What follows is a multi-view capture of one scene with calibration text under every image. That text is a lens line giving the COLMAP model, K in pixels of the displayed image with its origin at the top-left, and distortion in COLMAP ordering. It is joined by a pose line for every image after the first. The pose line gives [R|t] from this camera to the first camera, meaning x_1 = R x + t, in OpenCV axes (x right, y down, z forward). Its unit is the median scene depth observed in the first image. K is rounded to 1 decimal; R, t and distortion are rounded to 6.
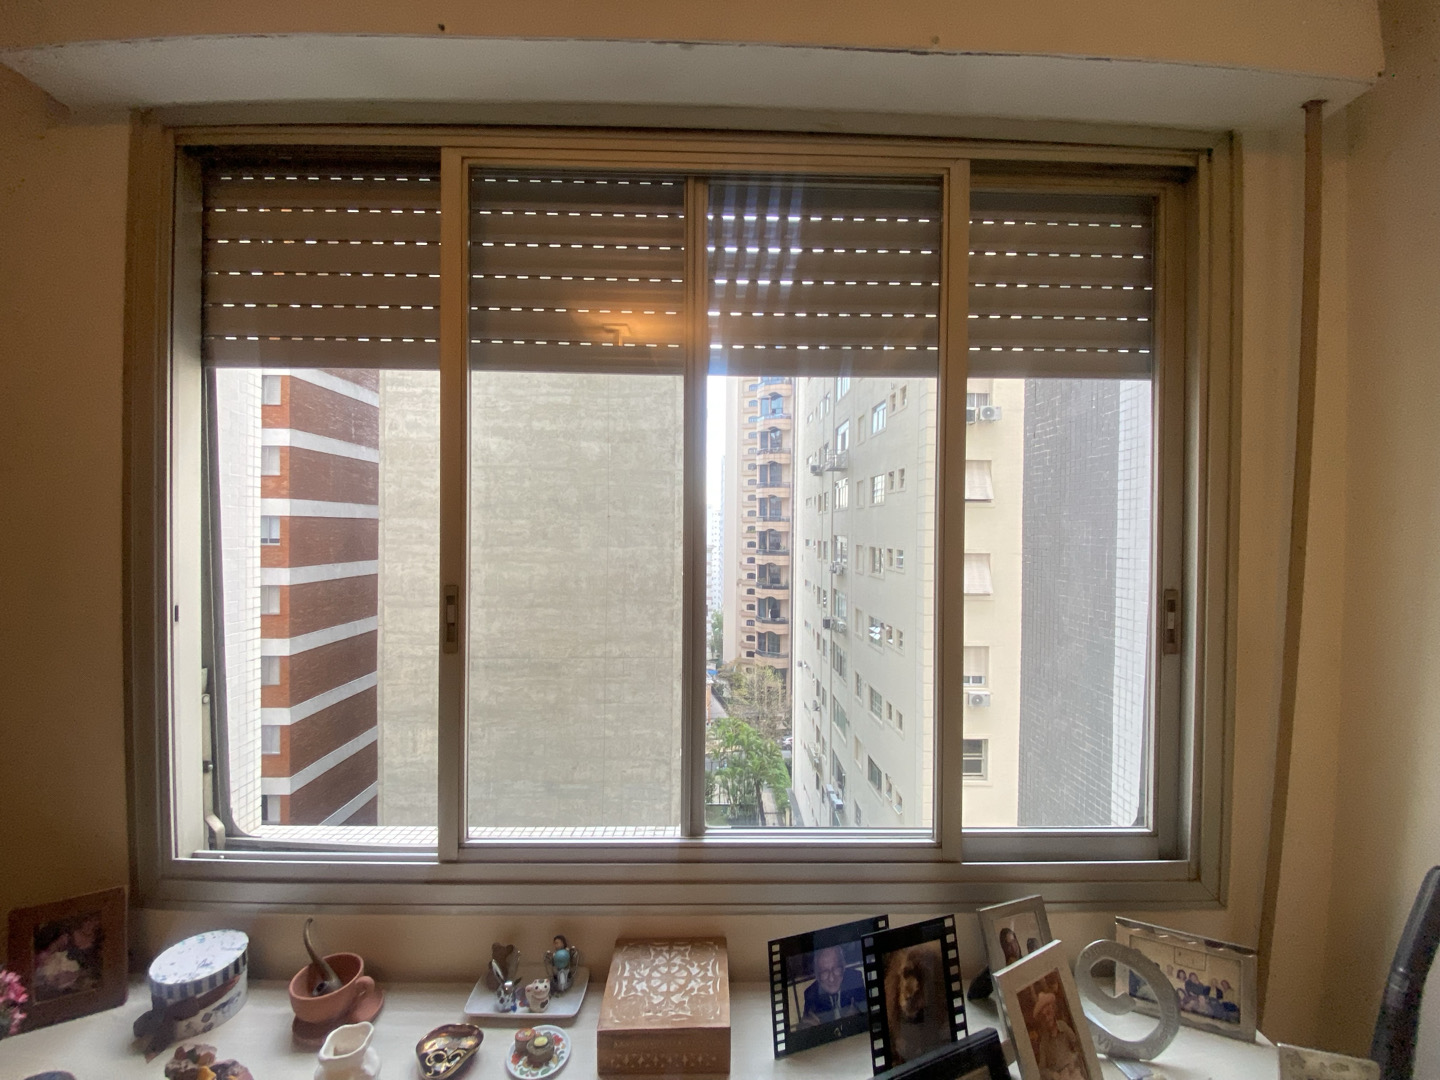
lens RADIAL K [[581.3, 0, 721.2], [0, 581.3, 532.8], [0, 0, 1]] dist [-0.000480, -0.000088]
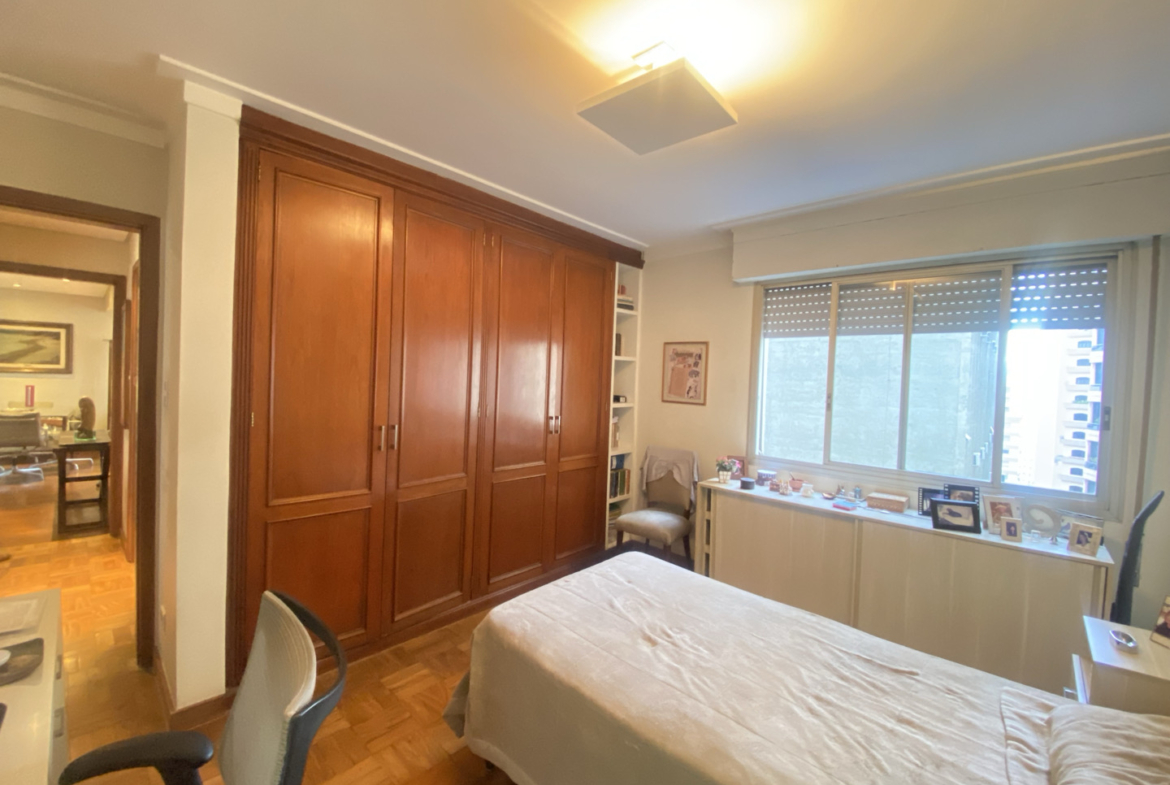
lens RADIAL K [[475.5, 0, 582.0], [0, 475.5, 389.3], [0, 0, 1]] dist [-0.000780, -0.011965]
pose [[0.718899, 0.032210, -0.694368, 0.026060], [-0.036411, 0.999299, 0.008658, 0.004330], [0.694160, 0.019058, 0.719568, -0.116047]]
